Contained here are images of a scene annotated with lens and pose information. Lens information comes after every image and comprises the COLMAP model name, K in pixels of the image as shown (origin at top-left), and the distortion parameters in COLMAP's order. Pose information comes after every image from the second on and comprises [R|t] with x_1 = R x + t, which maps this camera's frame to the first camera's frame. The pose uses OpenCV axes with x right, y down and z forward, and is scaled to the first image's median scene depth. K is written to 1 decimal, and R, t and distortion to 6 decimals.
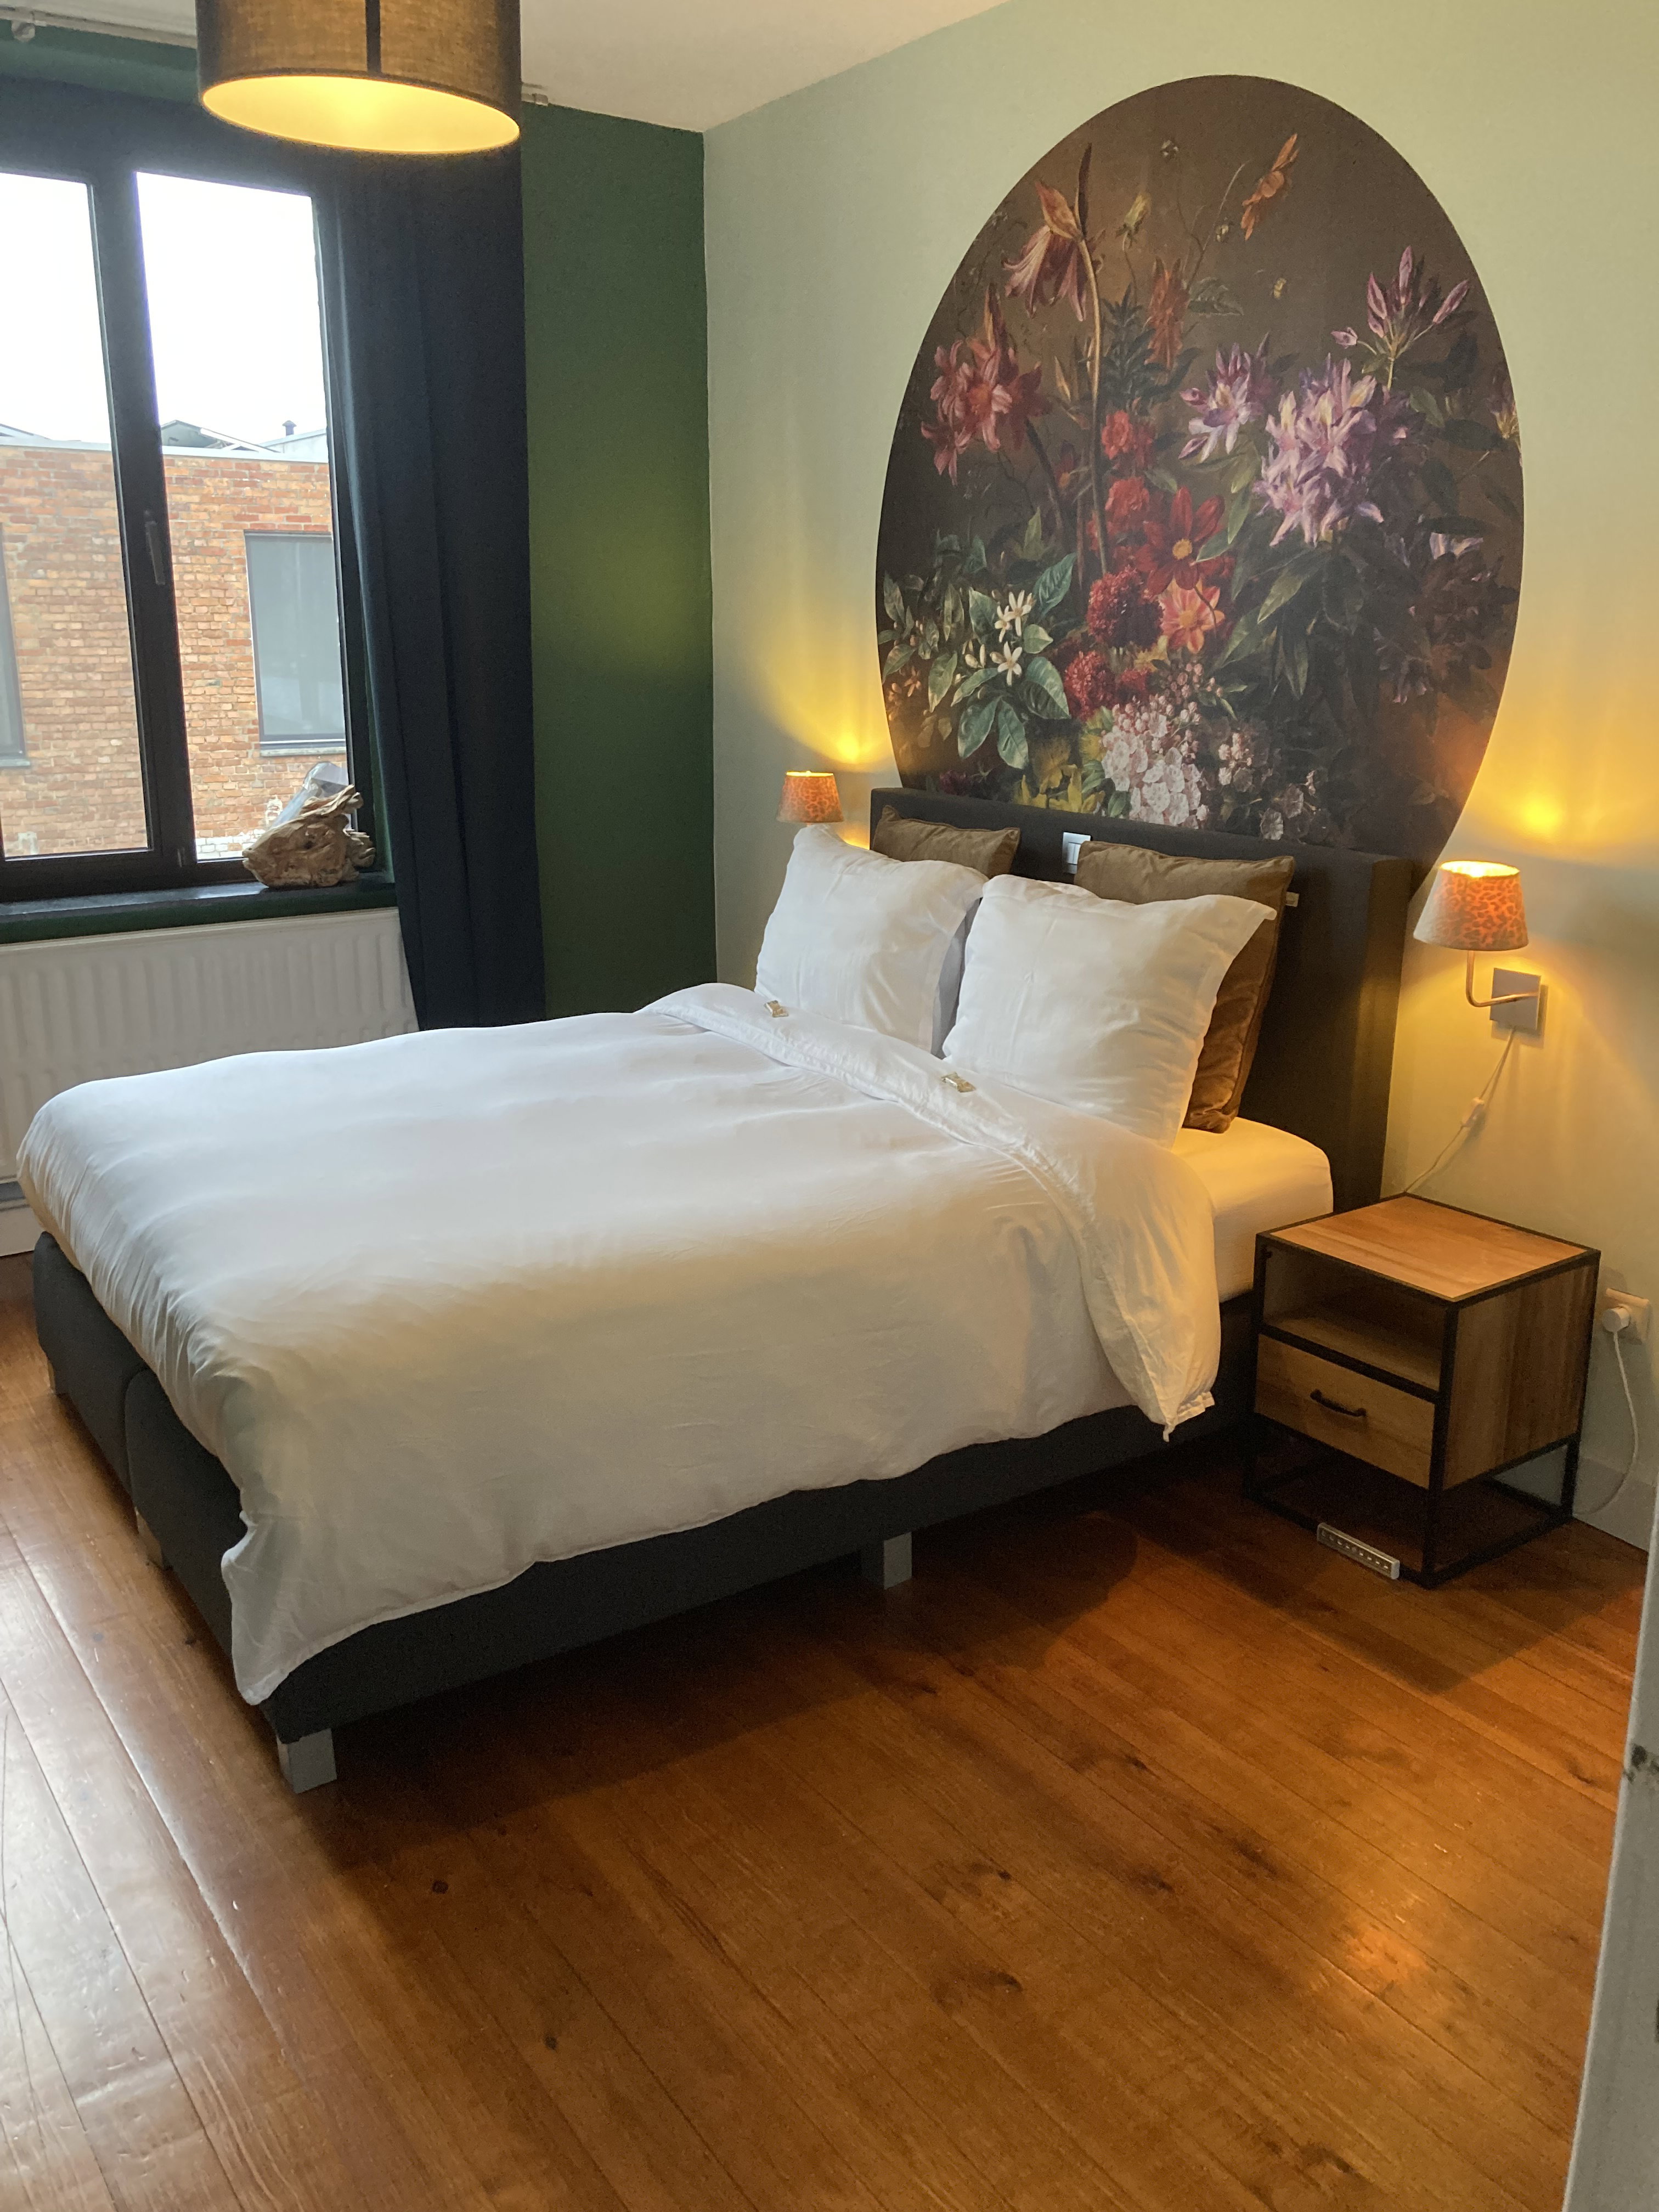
lens RADIAL K [[1809.9, 0, 820.0], [0, 1809.9, 1103.1], [0, 0, 1]] dist [0.030111, 0.007179]
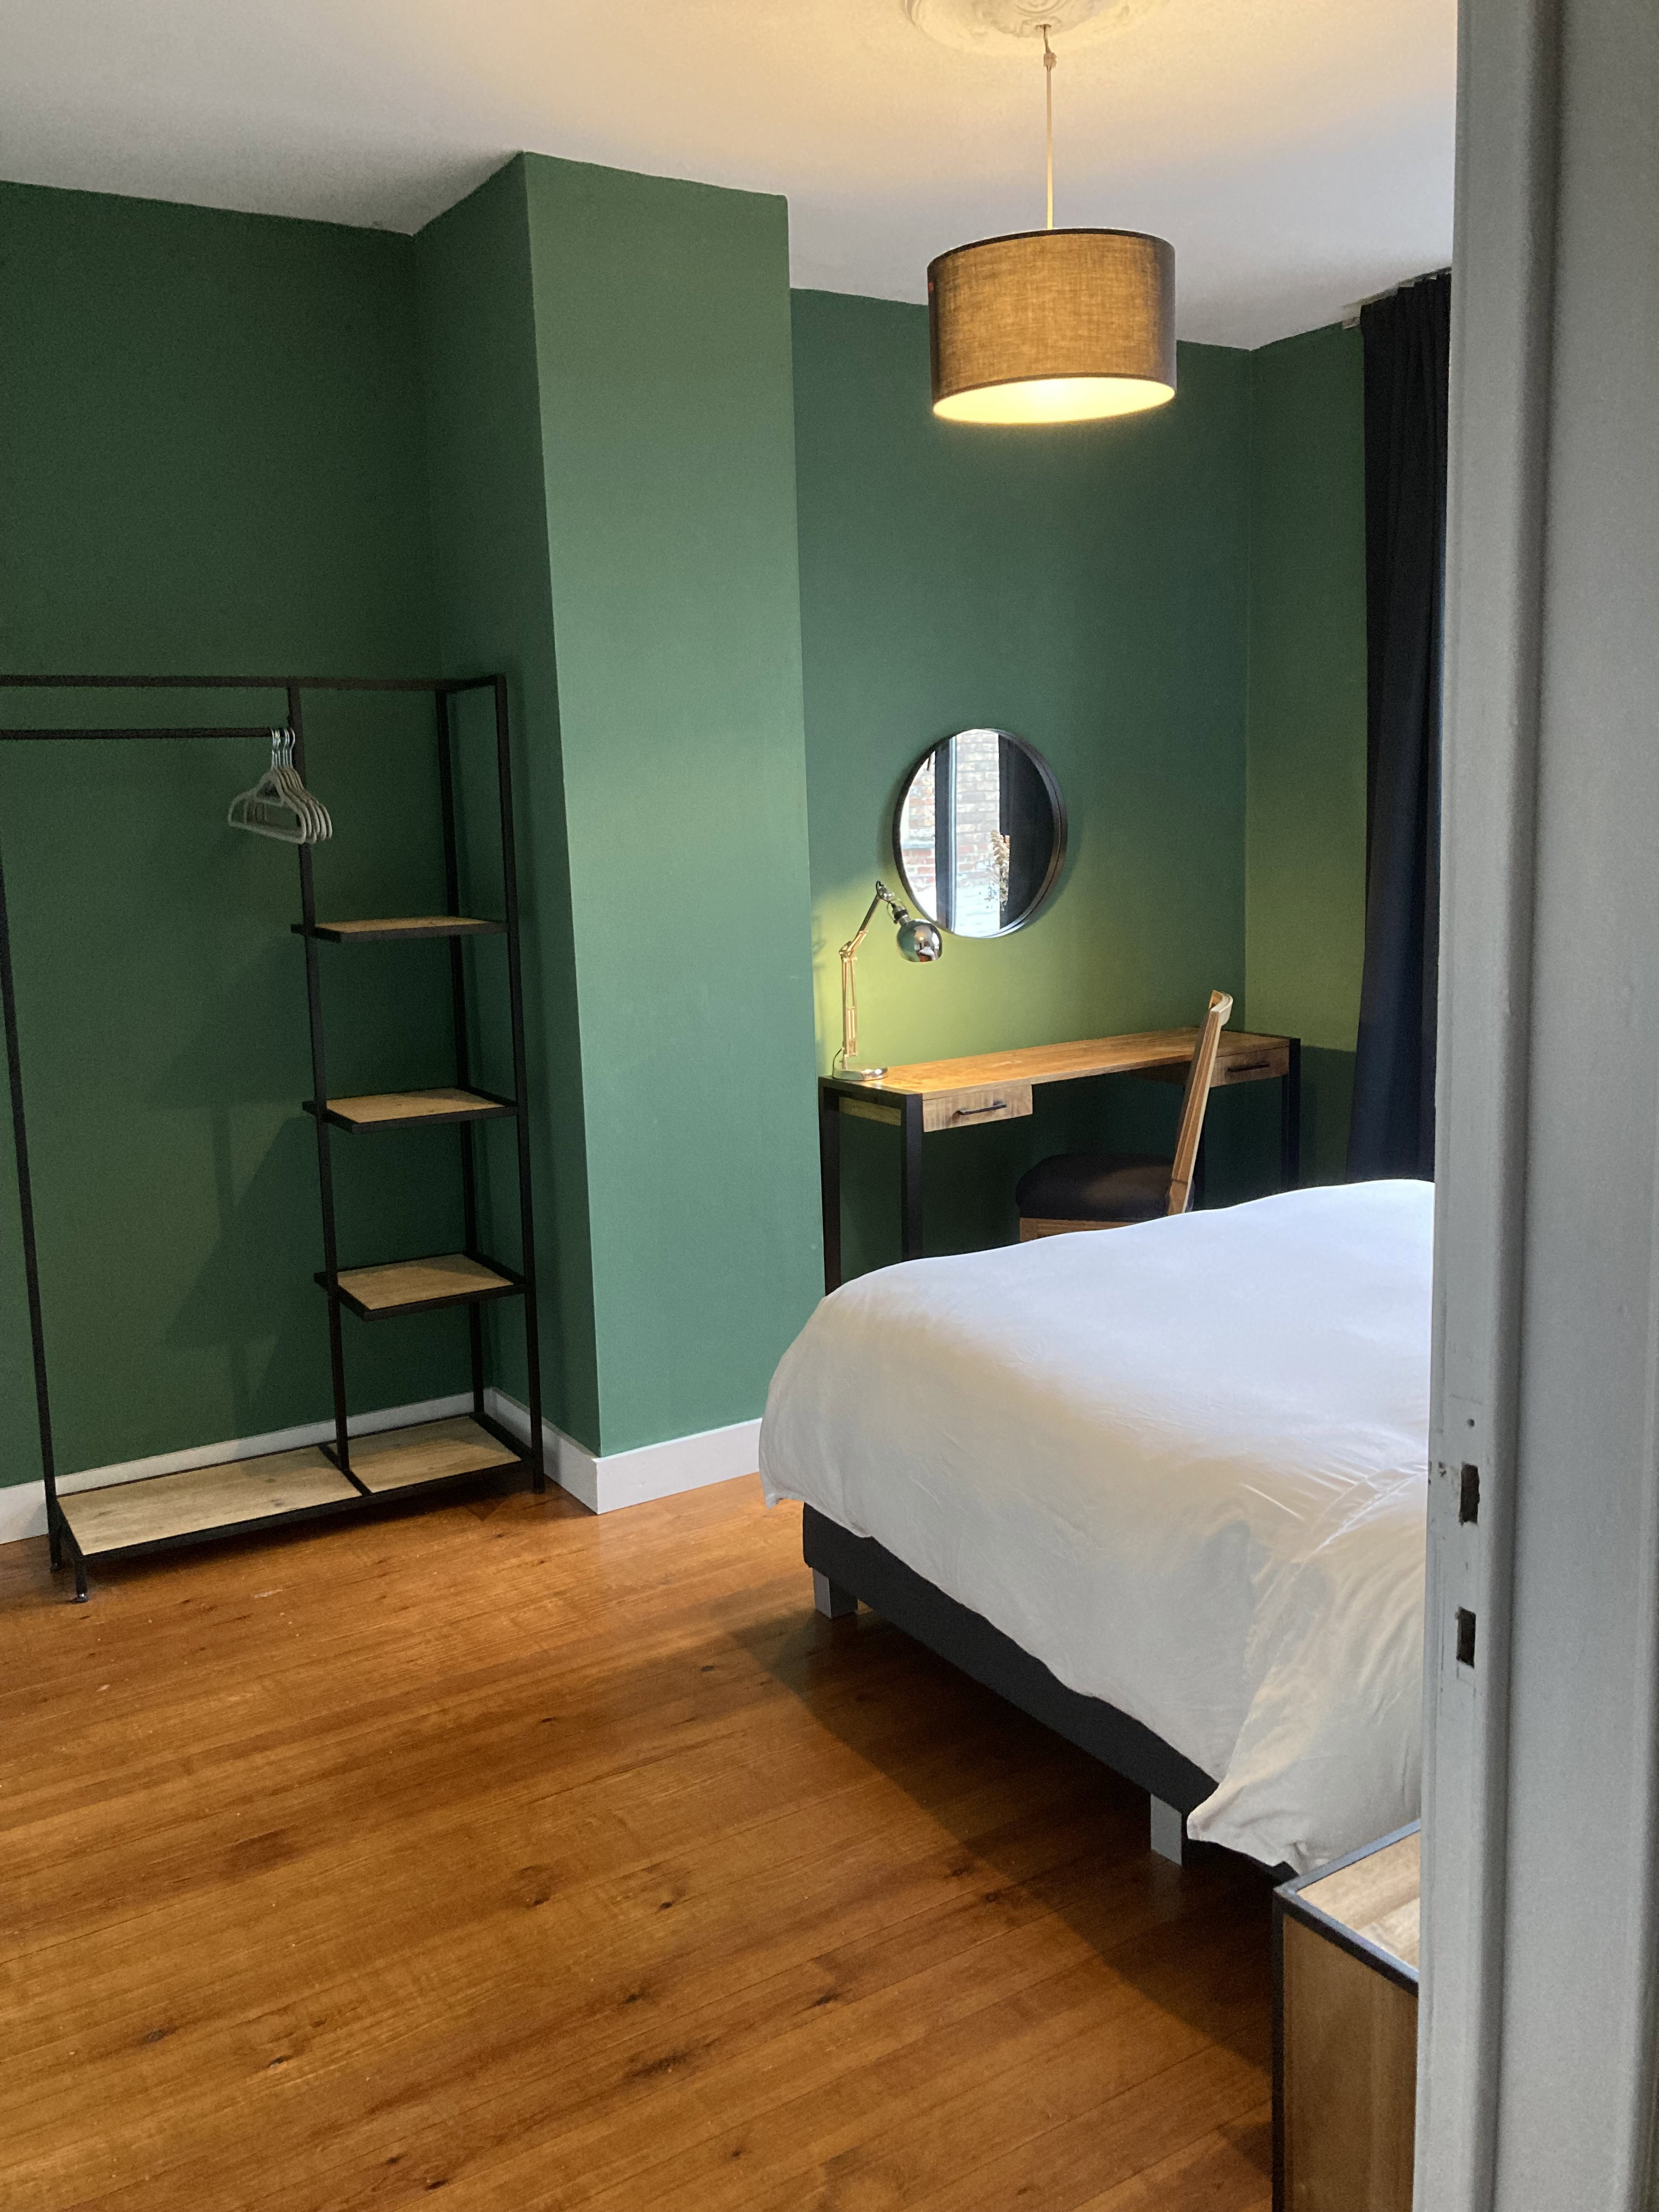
lens RADIAL K [[1809.9, 0, 820.0], [0, 1809.9, 1103.1], [0, 0, 1]] dist [0.030111, 0.007179]
pose [[-0.041598, 0.162021, -0.985910, 1.020094], [-0.225177, 0.959857, 0.167241, -0.228072], [0.973430, 0.228961, -0.003445, 0.908306]]
